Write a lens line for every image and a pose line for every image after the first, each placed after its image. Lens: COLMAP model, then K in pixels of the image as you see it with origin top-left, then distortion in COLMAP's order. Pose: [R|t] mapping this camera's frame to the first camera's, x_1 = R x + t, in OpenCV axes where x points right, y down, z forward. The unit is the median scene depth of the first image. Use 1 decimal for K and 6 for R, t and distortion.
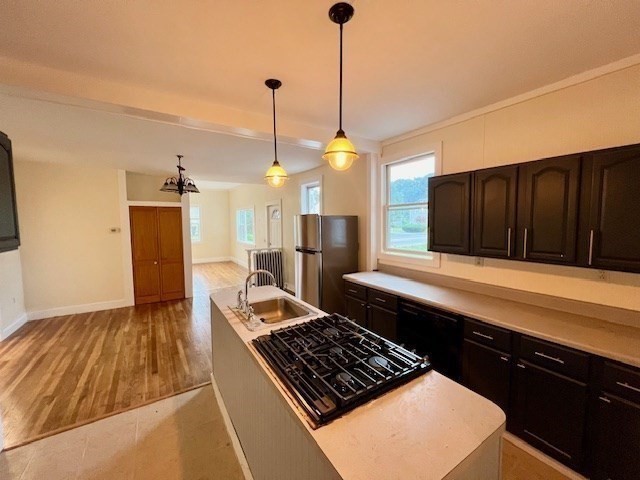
lens RADIAL K [[255.7, 0, 318.7], [0, 255.7, 238.6], [0, 0, 1]] dist [-0.002106, 0.000021]
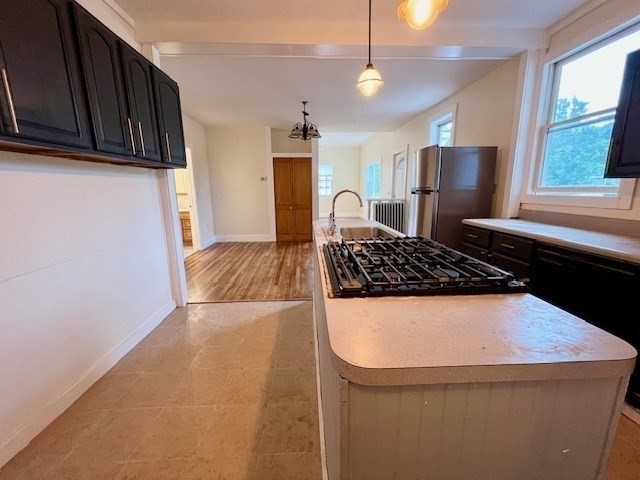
lens RADIAL K [[255.7, 0, 318.7], [0, 255.7, 238.6], [0, 0, 1]] dist [-0.002106, 0.000021]
pose [[0.867141, 0.098136, -0.488299, 0.096520], [-0.031843, 0.989314, 0.142279, 0.099705], [0.497044, -0.107827, 0.861000, 0.048097]]
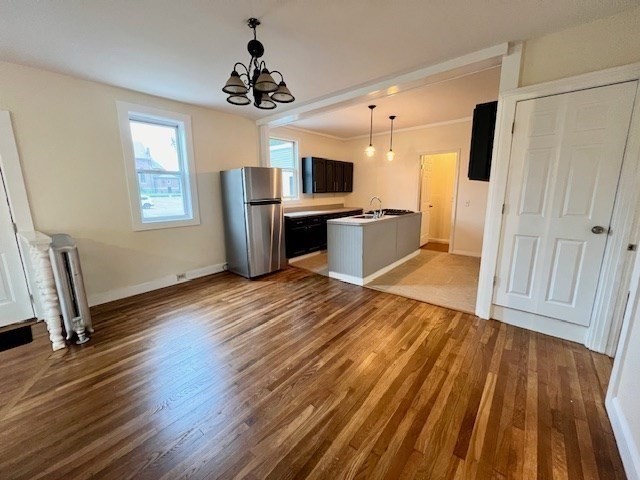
lens RADIAL K [[255.7, 0, 318.7], [0, 255.7, 238.6], [0, 0, 1]] dist [-0.002106, 0.000021]
pose [[-0.286002, -0.166489, 0.943655, -1.230673], [0.083635, 0.976695, 0.197667, 0.003793], [-0.954572, 0.135455, -0.265412, 1.176150]]
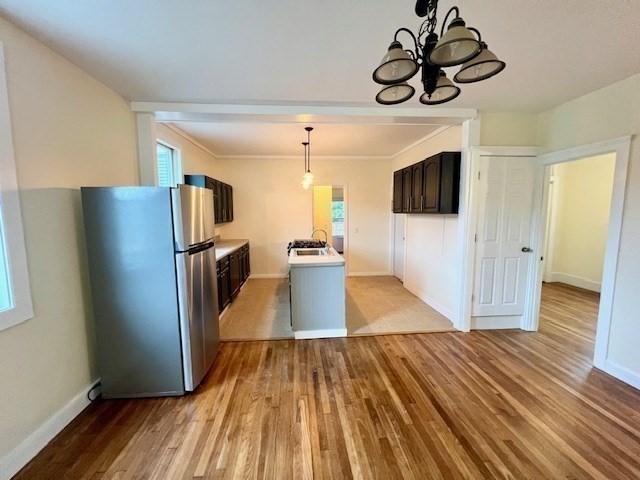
lens RADIAL K [[255.7, 0, 318.7], [0, 255.7, 238.6], [0, 0, 1]] dist [-0.002106, 0.000021]
pose [[-0.882503, -0.034460, 0.469042, -0.631734], [0.047307, 0.985749, 0.161431, -0.060603], [-0.467921, 0.164653, -0.868297, 1.504429]]
